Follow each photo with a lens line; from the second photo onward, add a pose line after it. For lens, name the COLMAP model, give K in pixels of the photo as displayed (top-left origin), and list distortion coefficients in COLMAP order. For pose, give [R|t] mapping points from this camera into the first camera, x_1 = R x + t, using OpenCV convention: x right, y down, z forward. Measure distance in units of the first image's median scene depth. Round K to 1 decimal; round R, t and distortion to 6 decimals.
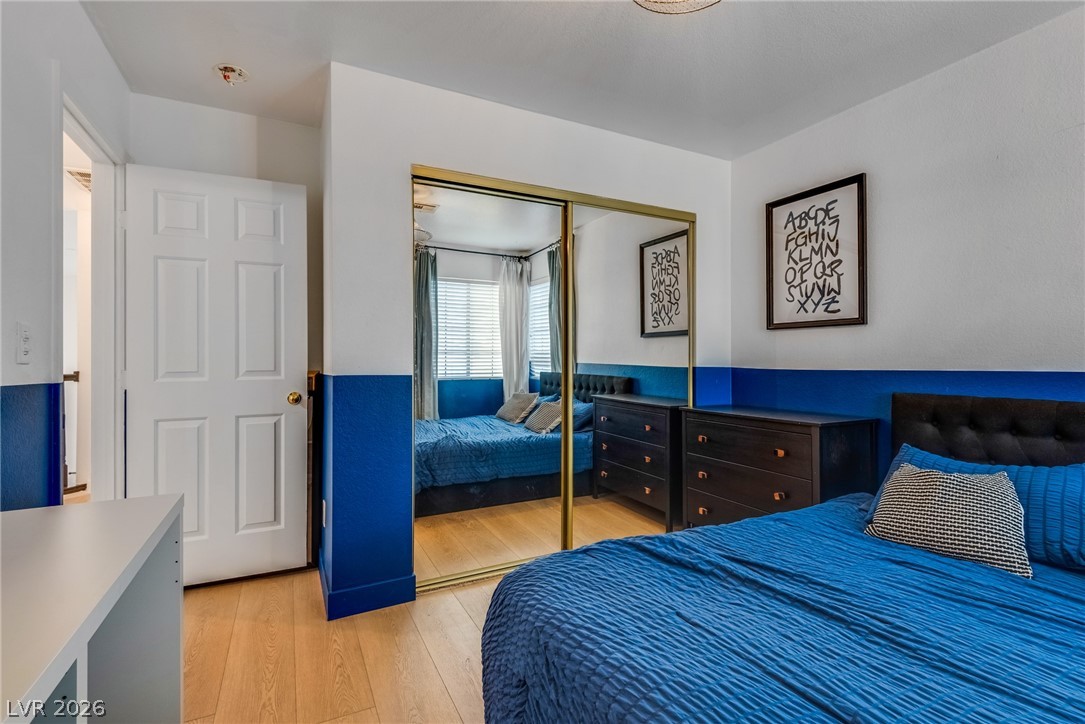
lens RADIAL K [[498.2, 0, 542.4], [0, 498.2, 363.8], [0, 0, 1]] dist [-0.000607, -0.000057]
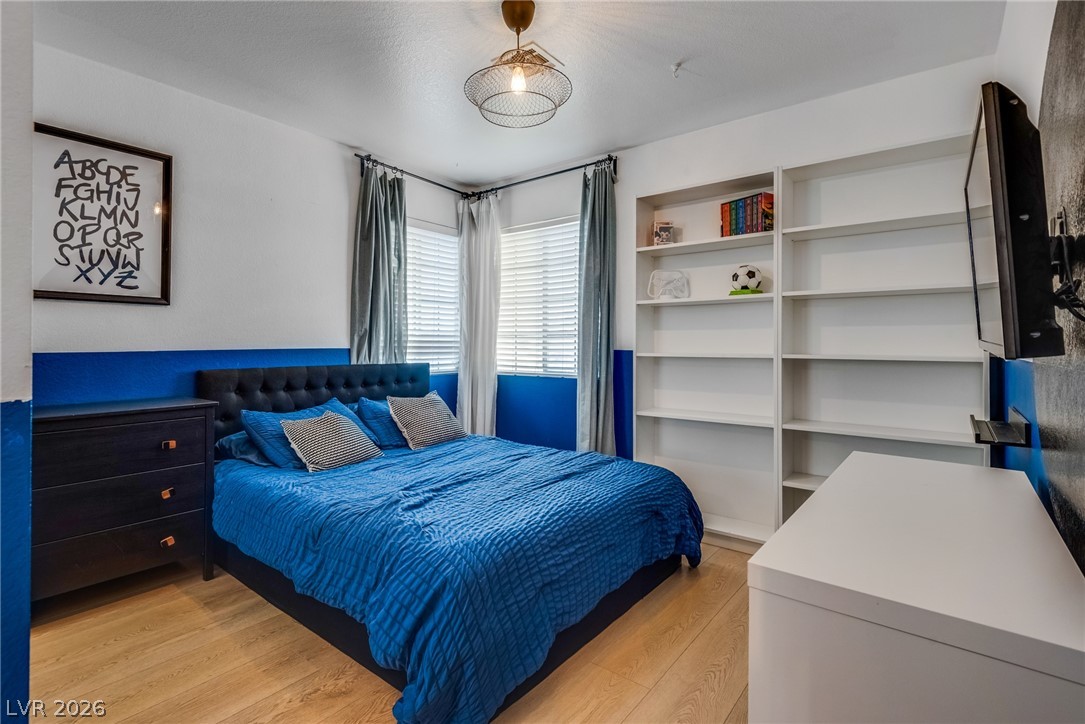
lens RADIAL K [[498.2, 0, 556.4], [0, 498.2, 335.4], [0, 0, 1]] dist [-0.000607, -0.000057]
pose [[-0.428044, 0.010333, 0.903699, -0.557043], [0.000171, 0.999936, -0.011352, -0.006561], [-0.903758, -0.004705, -0.428018, 0.669541]]
